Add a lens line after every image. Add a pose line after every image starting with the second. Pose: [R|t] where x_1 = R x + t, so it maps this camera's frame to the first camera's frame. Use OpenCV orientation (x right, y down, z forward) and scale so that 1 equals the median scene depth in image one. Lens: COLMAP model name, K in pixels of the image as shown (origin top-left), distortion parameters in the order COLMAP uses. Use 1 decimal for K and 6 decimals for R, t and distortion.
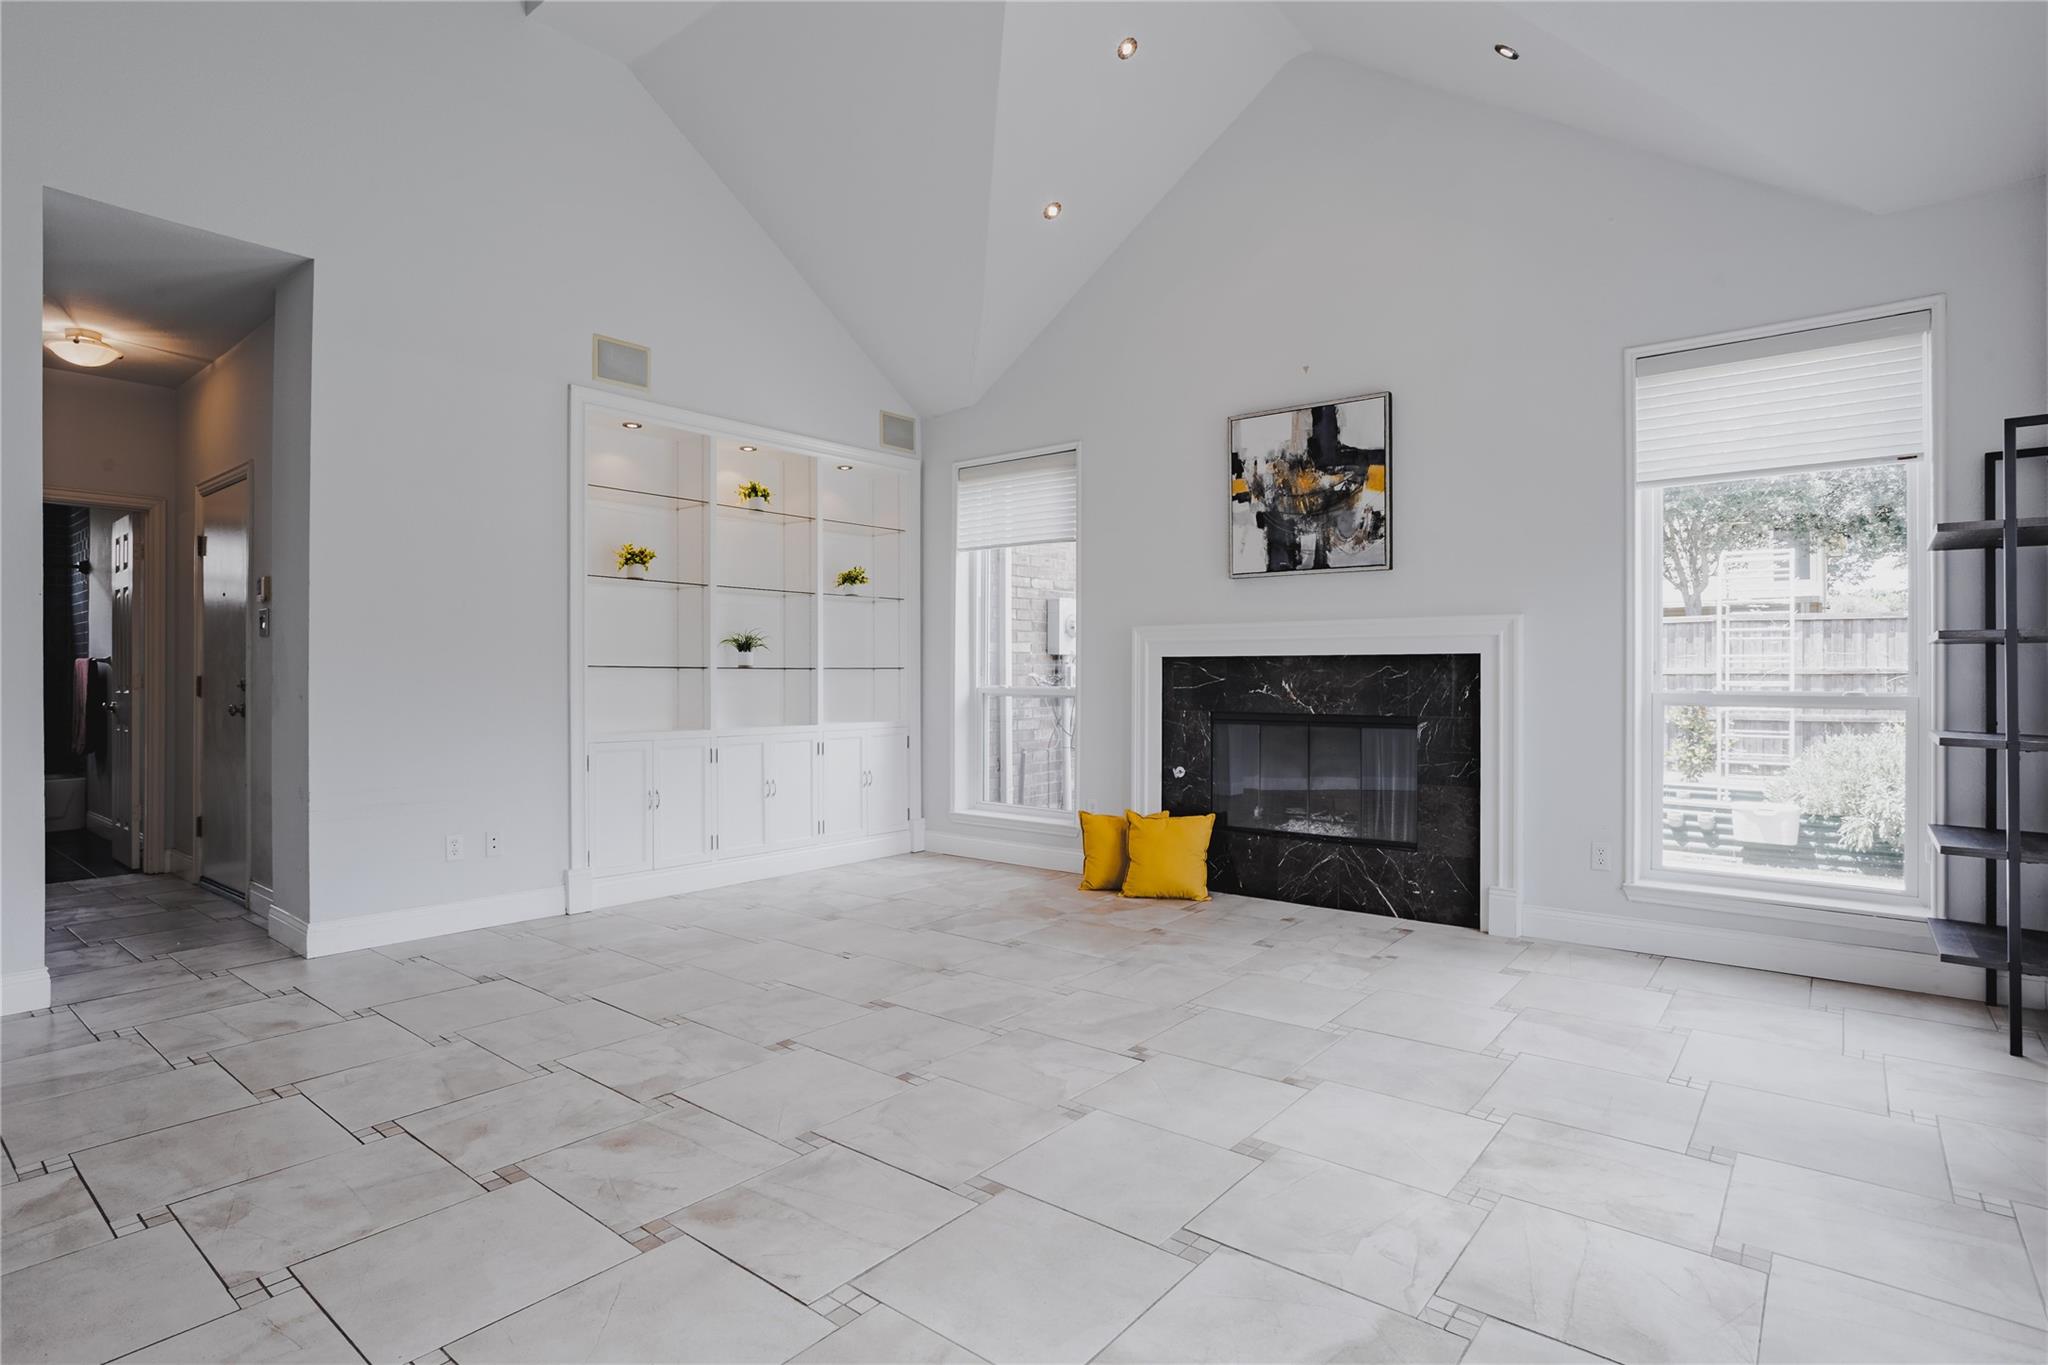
lens RADIAL K [[1078.3, 0, 1022.2], [0, 1078.3, 654.5], [0, 0, 1]] dist [-0.088608, 0.054374]
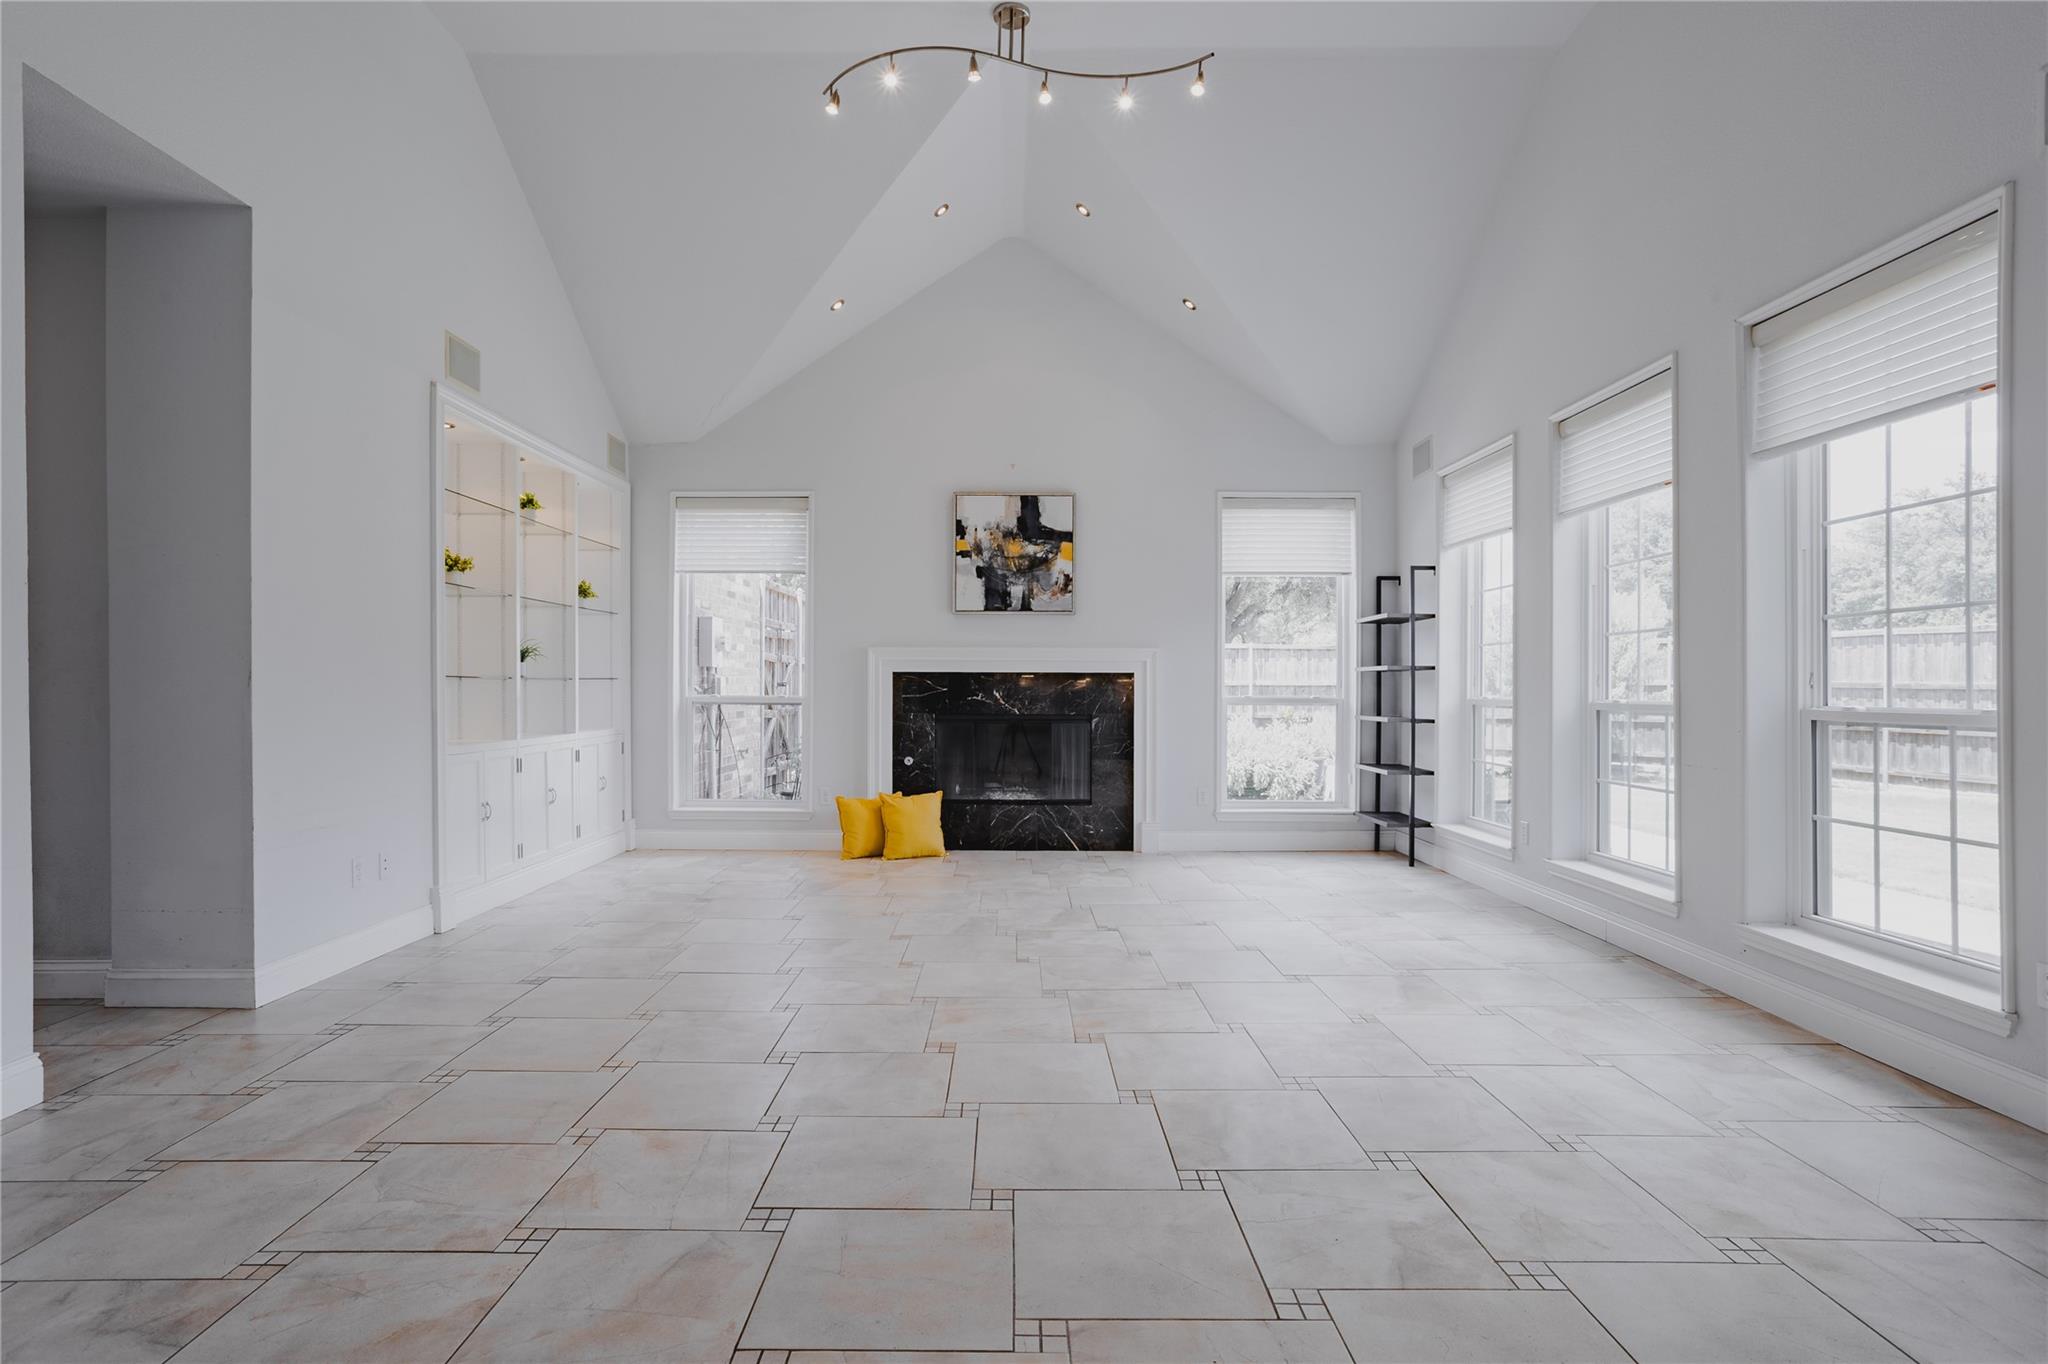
lens RADIAL K [[1078.3, 0, 1022.2], [0, 1078.3, 654.0], [0, 0, 1]] dist [-0.088608, 0.054374]
pose [[0.753775, 0.021136, 0.656793, -0.646011], [-0.014656, 0.999775, -0.015354, -0.001337], [-0.656969, 0.001947, 0.753915, -0.067725]]
